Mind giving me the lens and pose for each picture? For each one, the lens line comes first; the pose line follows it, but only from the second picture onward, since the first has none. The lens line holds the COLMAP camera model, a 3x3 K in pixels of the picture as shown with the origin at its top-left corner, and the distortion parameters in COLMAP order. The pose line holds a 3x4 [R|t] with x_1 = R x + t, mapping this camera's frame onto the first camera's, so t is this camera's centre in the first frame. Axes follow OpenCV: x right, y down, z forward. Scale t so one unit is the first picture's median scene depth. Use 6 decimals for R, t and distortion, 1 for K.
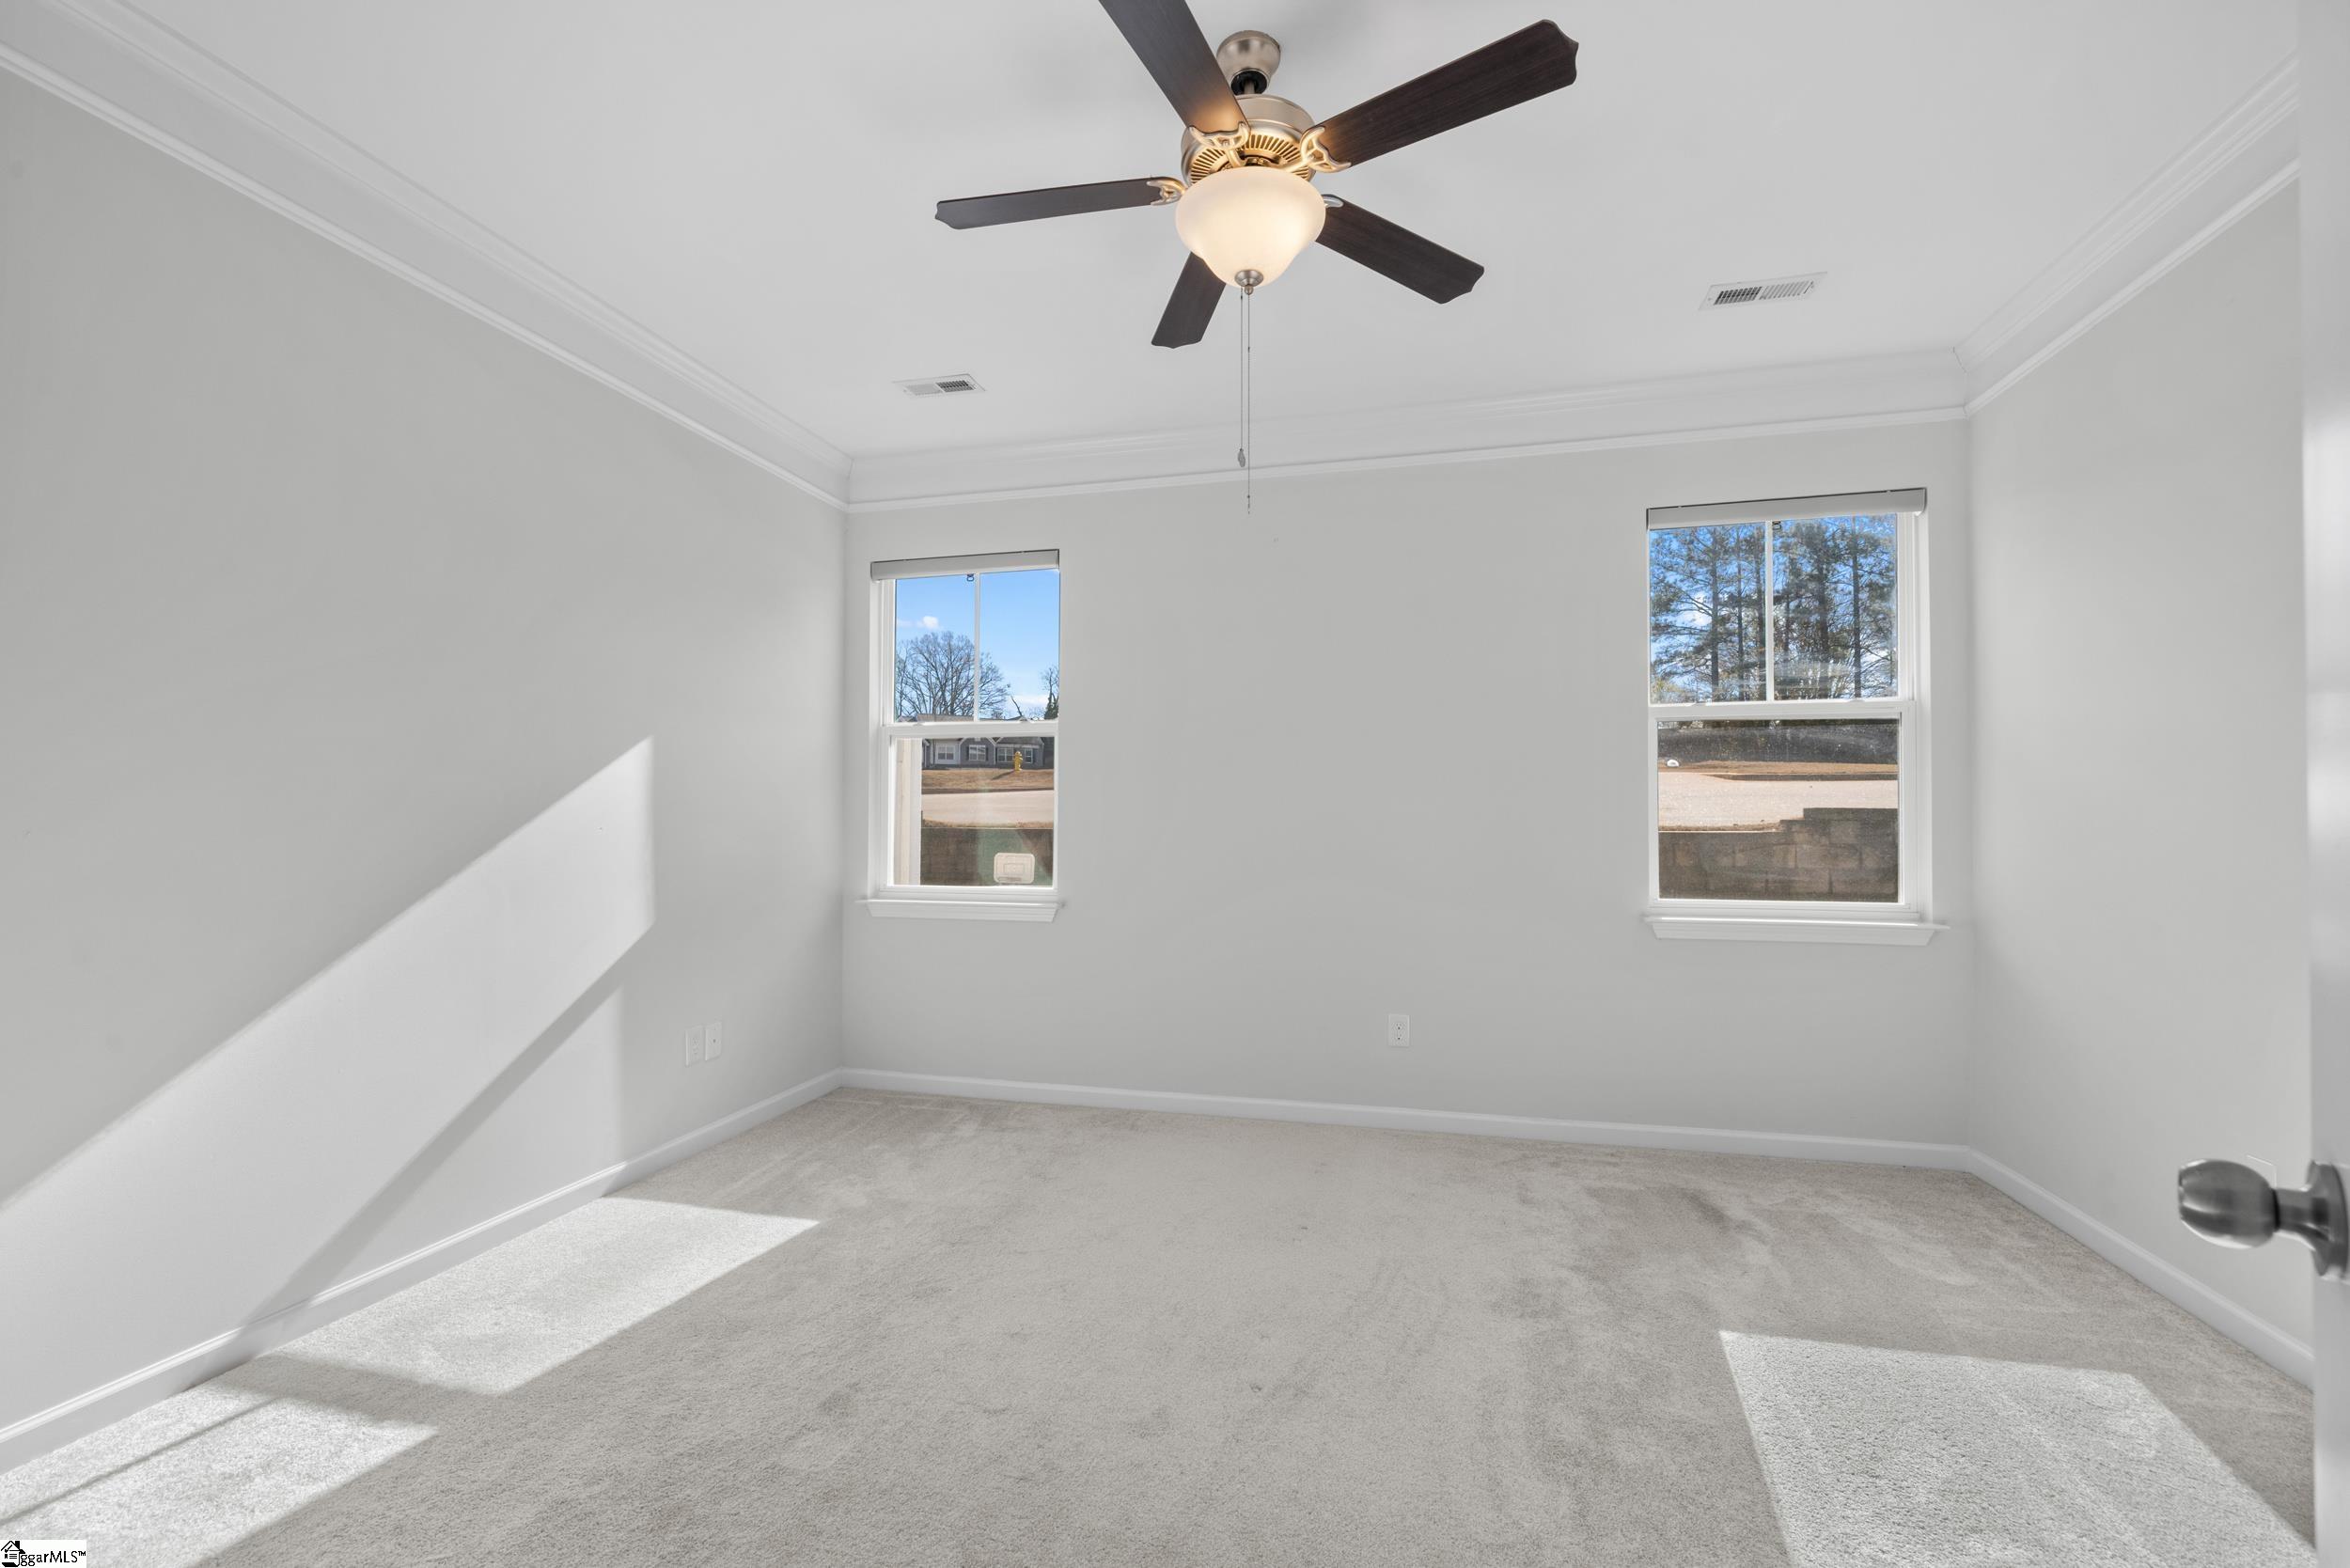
lens RADIAL K [[1000.2, 0, 1189.4], [0, 1000.2, 796.9], [0, 0, 1]] dist [-0.004987, -0.000307]
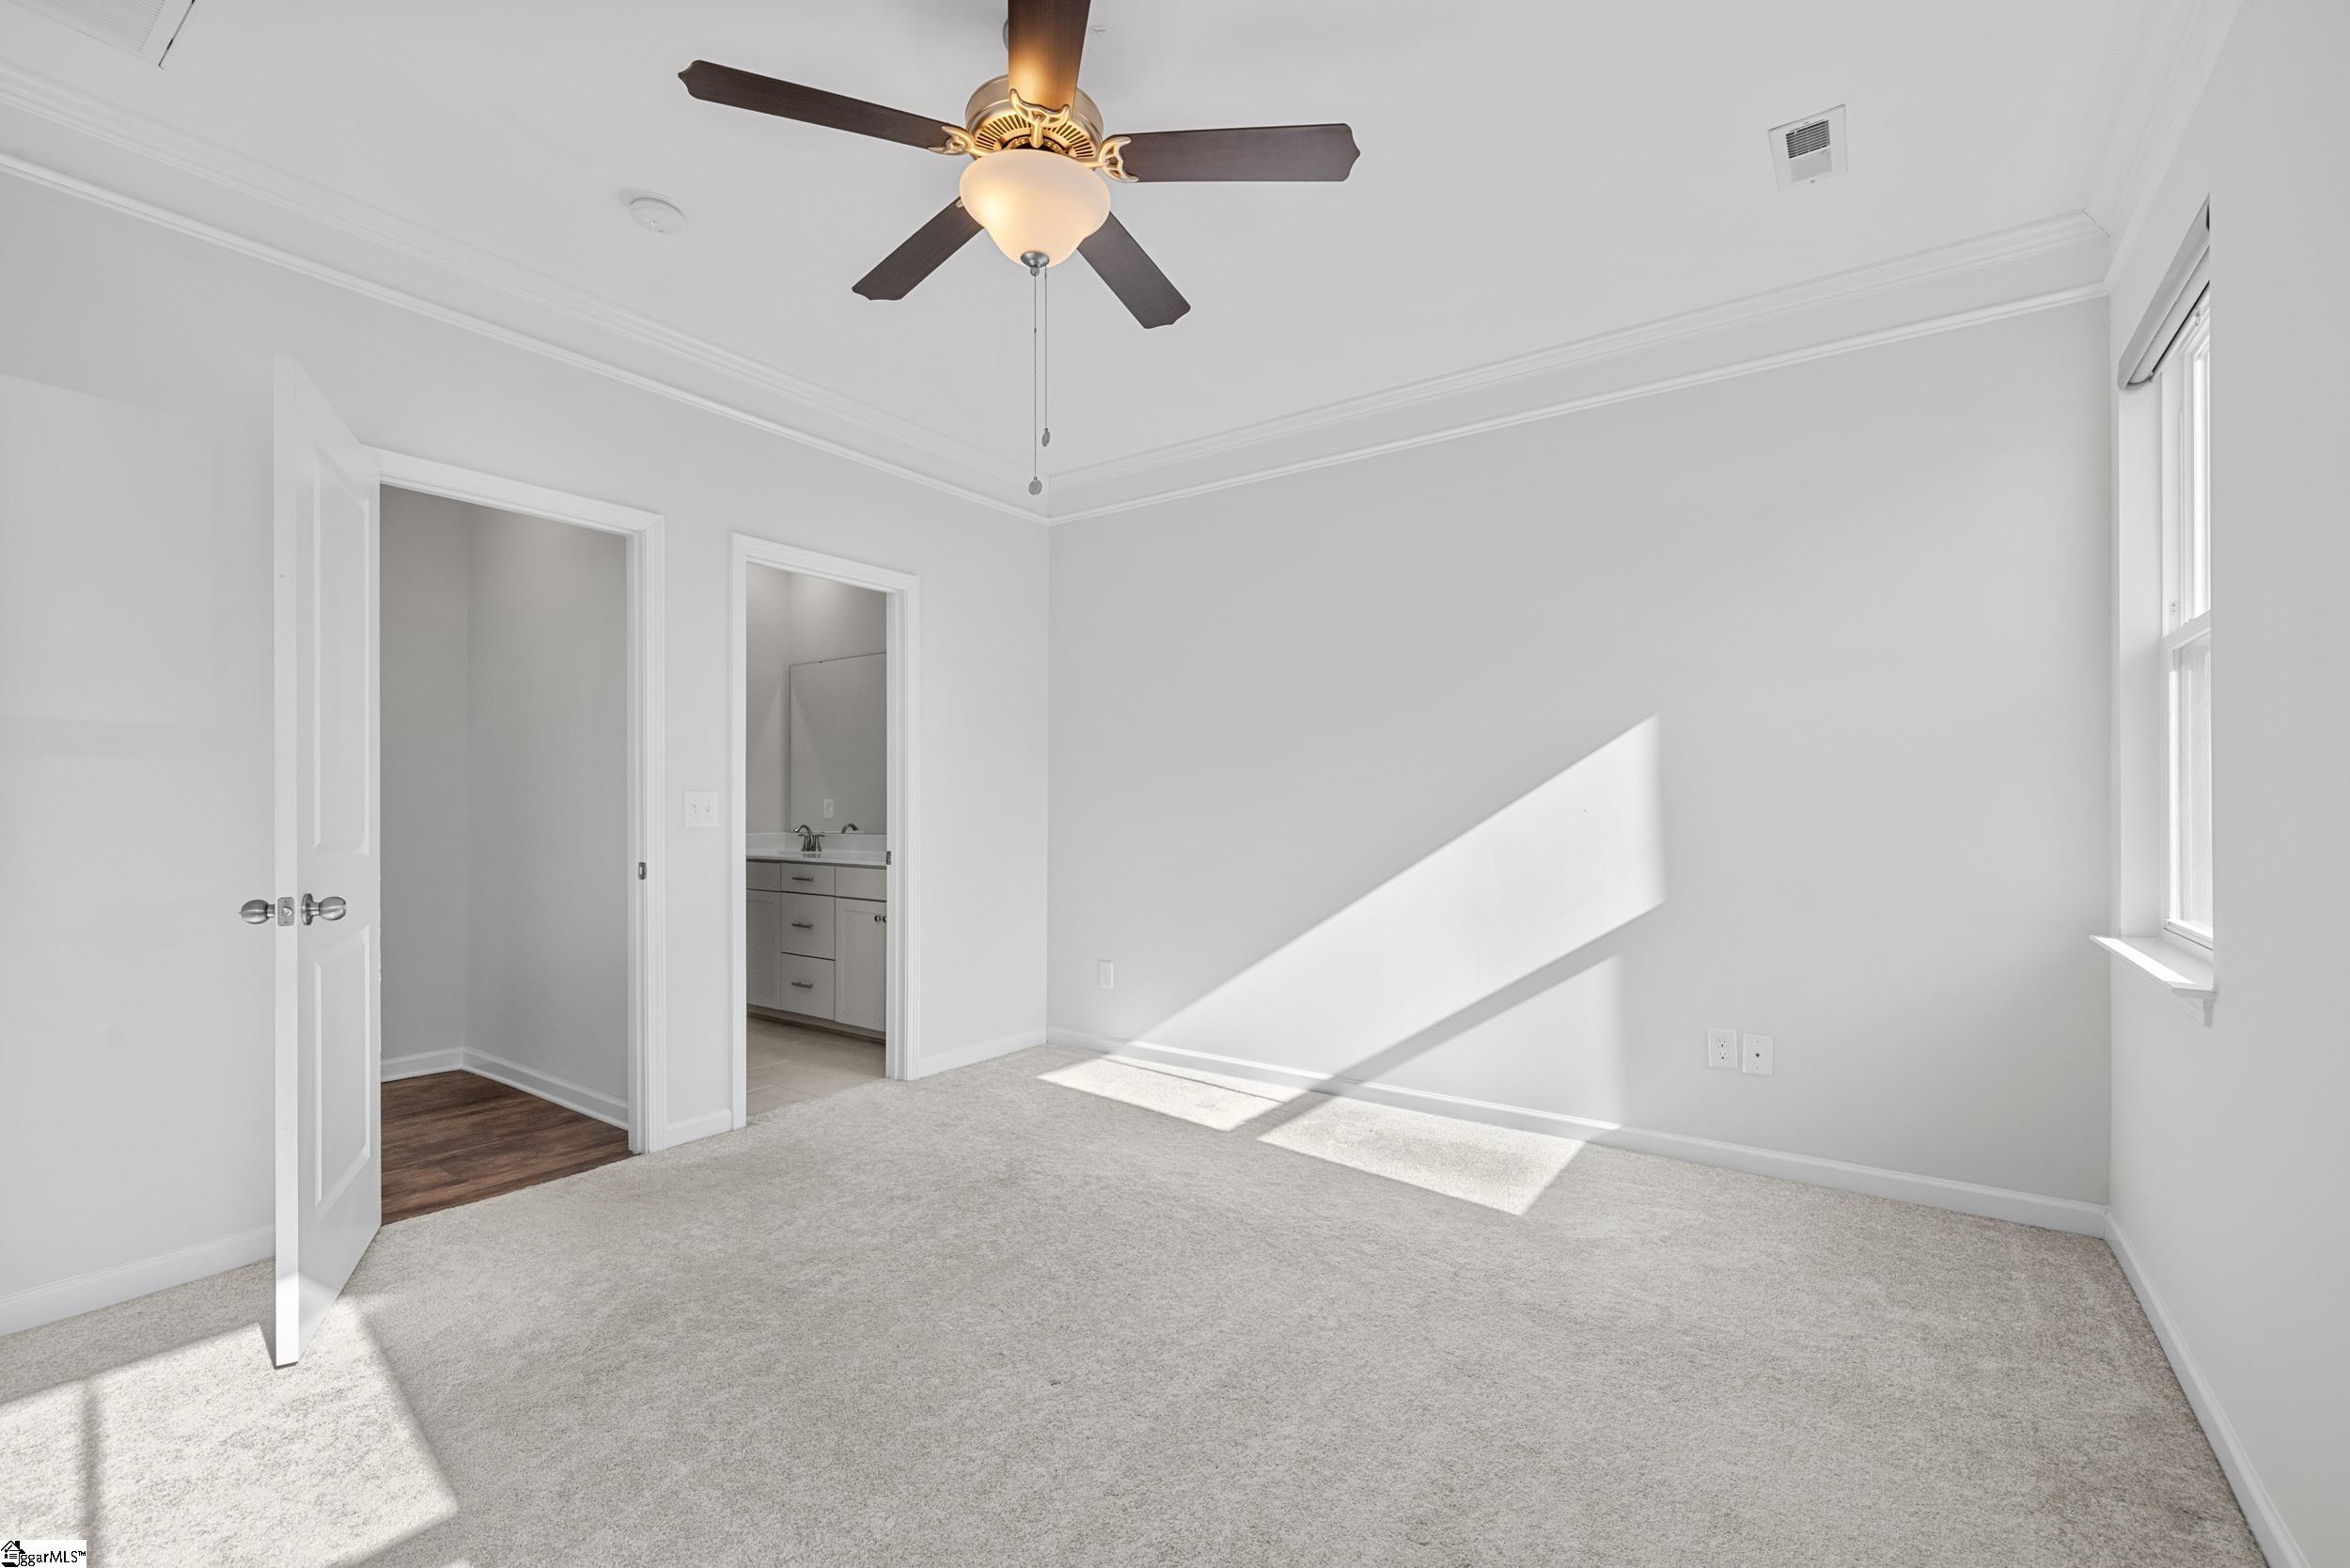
lens RADIAL K [[1000.2, 0, 1172.5], [0, 1000.2, 806.2], [0, 0, 1]] dist [-0.004987, -0.000307]
pose [[-0.376366, -0.005999, -0.926452, 0.685766], [0.010711, 0.999884, -0.010826, 0.039287], [0.926409, -0.013998, -0.376258, 1.113417]]
